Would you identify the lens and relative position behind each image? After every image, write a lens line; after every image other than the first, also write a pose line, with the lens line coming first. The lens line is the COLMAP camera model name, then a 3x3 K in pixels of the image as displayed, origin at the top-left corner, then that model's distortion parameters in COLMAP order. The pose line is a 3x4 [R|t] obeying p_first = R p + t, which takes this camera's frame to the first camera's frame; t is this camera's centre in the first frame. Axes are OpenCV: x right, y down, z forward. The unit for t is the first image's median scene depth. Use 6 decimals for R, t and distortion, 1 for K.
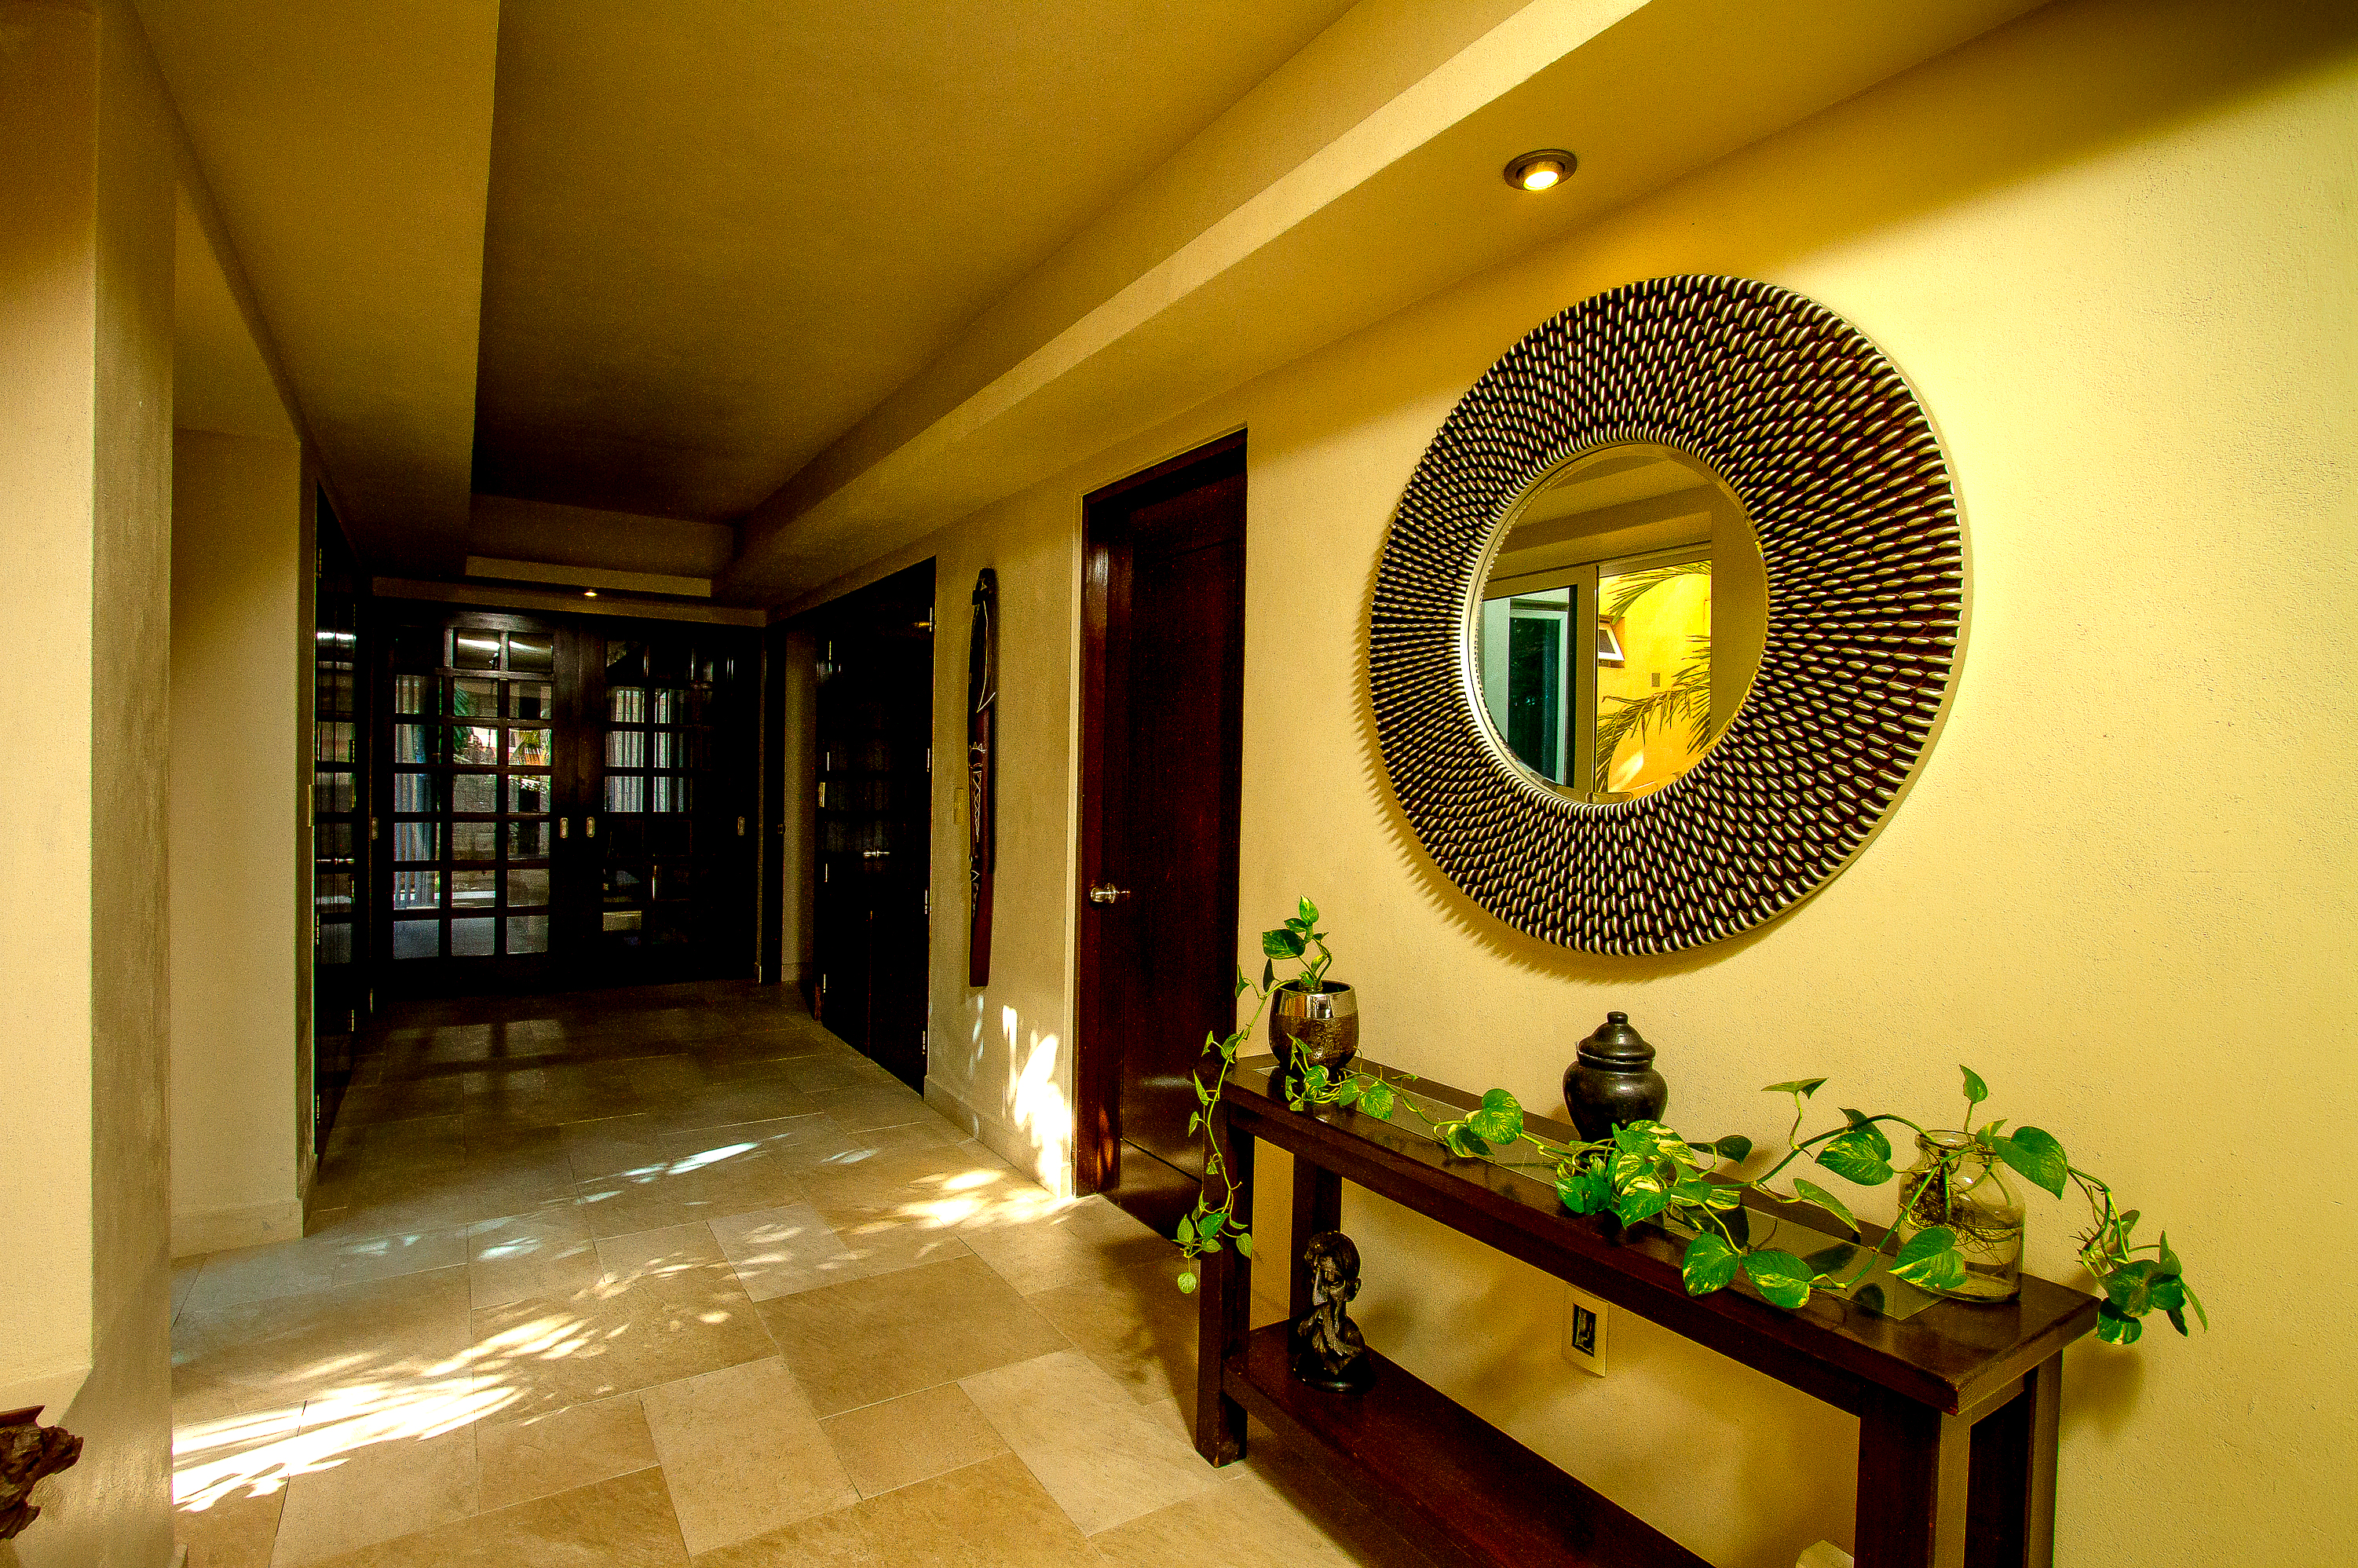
lens RADIAL K [[1137.0, 0, 1177.5], [0, 1137.0, 781.0], [0, 0, 1]] dist [-0.002783, 0.000829]
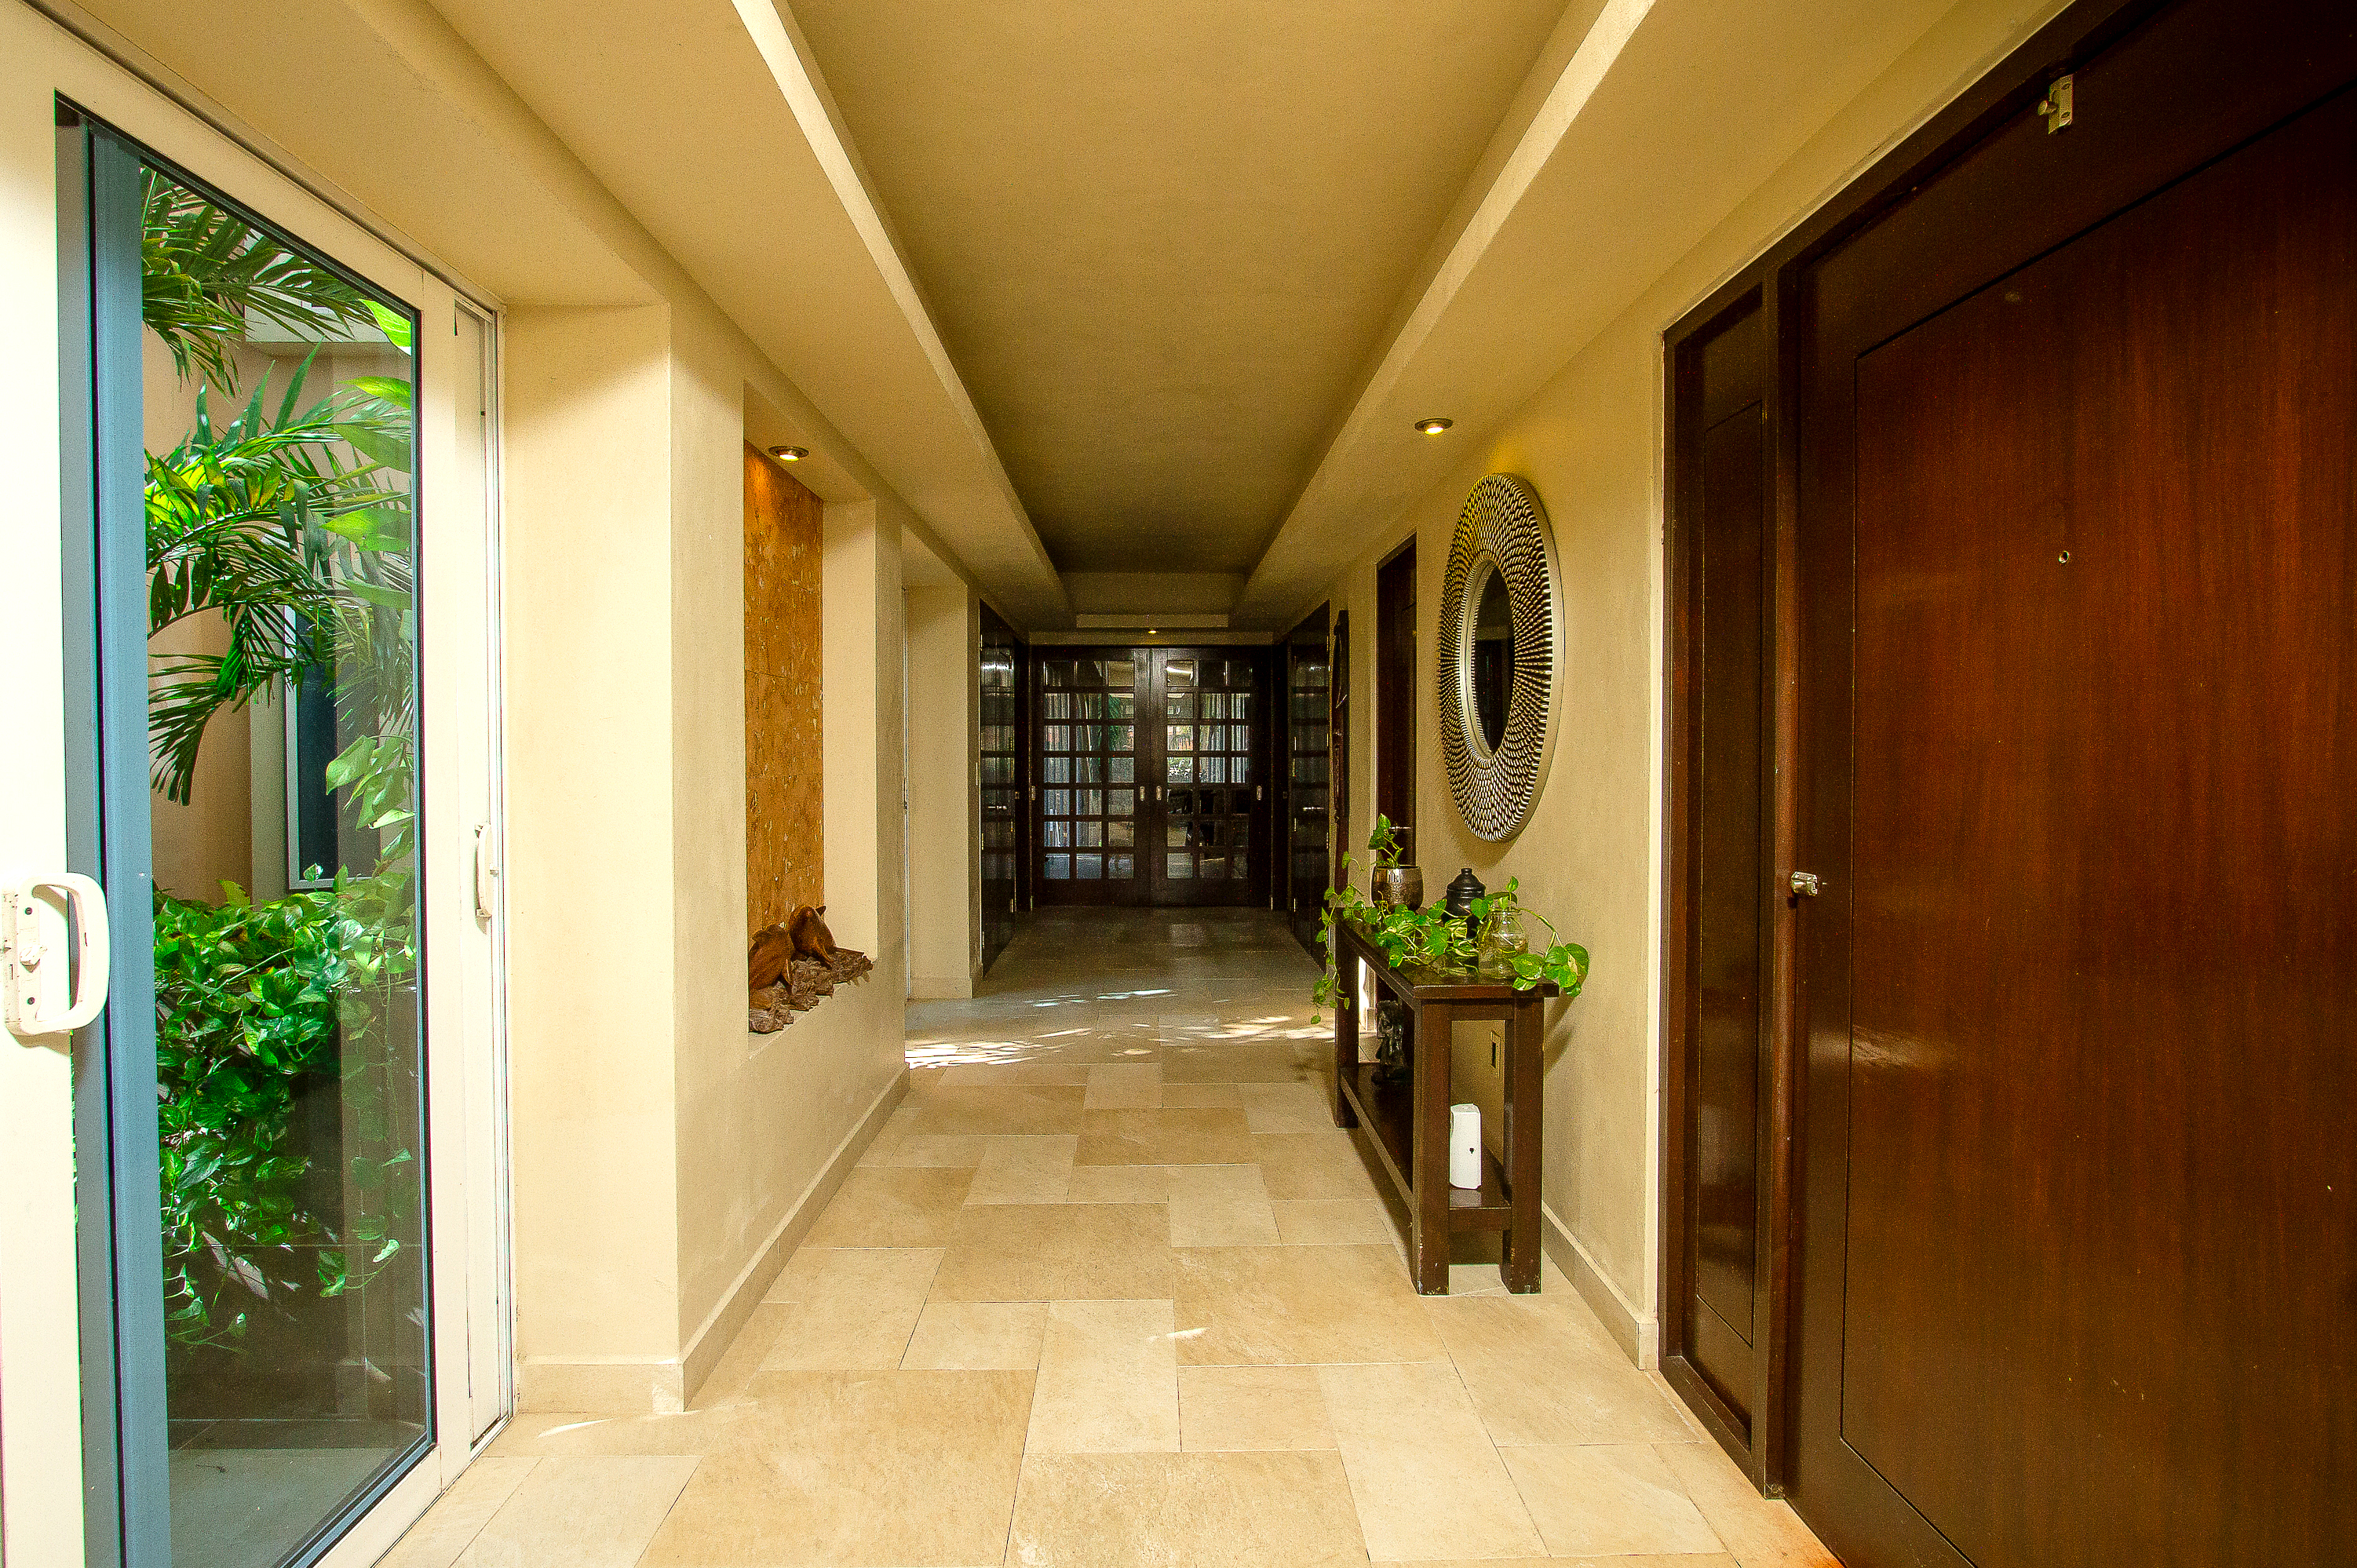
lens RADIAL K [[1136.4, 0, 1178.6], [0, 1136.4, 783.2], [0, 0, 1]] dist [-0.002783, 0.000829]
pose [[0.860447, -0.000140, -0.509539, 0.276187], [0.009489, 0.999831, 0.015749, 0.007035], [0.509451, -0.018386, 0.860303, -0.255828]]
